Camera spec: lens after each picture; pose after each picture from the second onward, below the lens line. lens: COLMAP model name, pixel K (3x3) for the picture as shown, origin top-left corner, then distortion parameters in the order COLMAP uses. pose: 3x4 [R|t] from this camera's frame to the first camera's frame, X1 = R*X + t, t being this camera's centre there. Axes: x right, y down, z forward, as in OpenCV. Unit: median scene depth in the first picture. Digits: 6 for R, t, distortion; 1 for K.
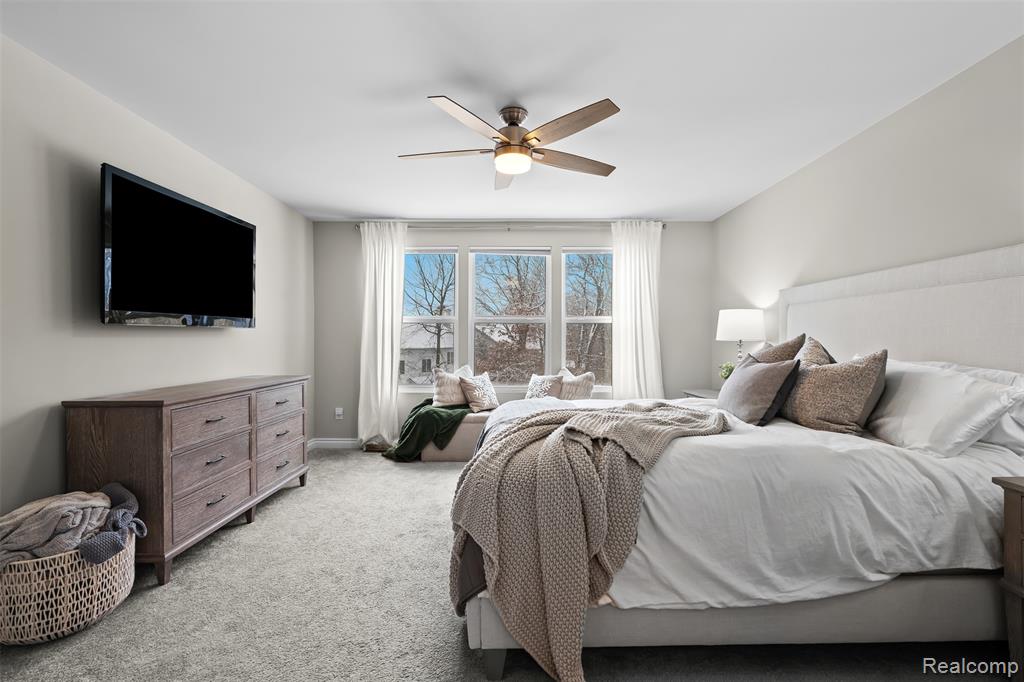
lens RADIAL K [[453.3, 0, 507.0], [0, 453.3, 345.0], [0, 0, 1]] dist [-0.002667, -0.000545]
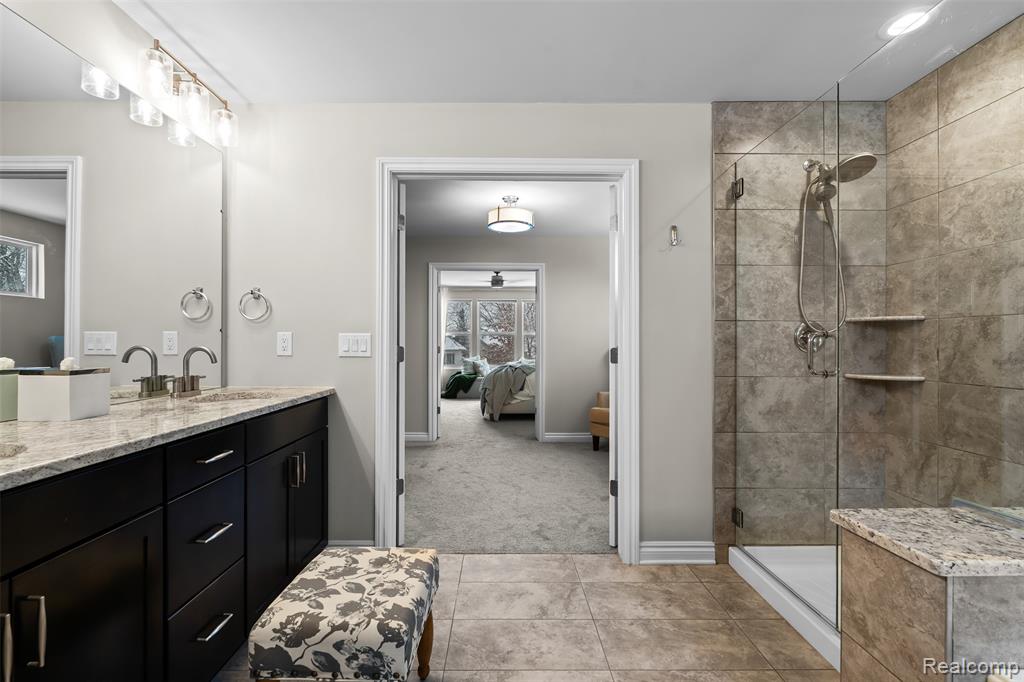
lens RADIAL K [[453.3, 0, 507.0], [0, 453.3, 345.0], [0, 0, 1]] dist [-0.002667, -0.000545]
pose [[0.999795, -0.001992, 0.020160, 0.012451], [0.002121, 0.999977, -0.006399, 0.008125], [-0.020146, 0.006440, 0.999776, -1.146512]]
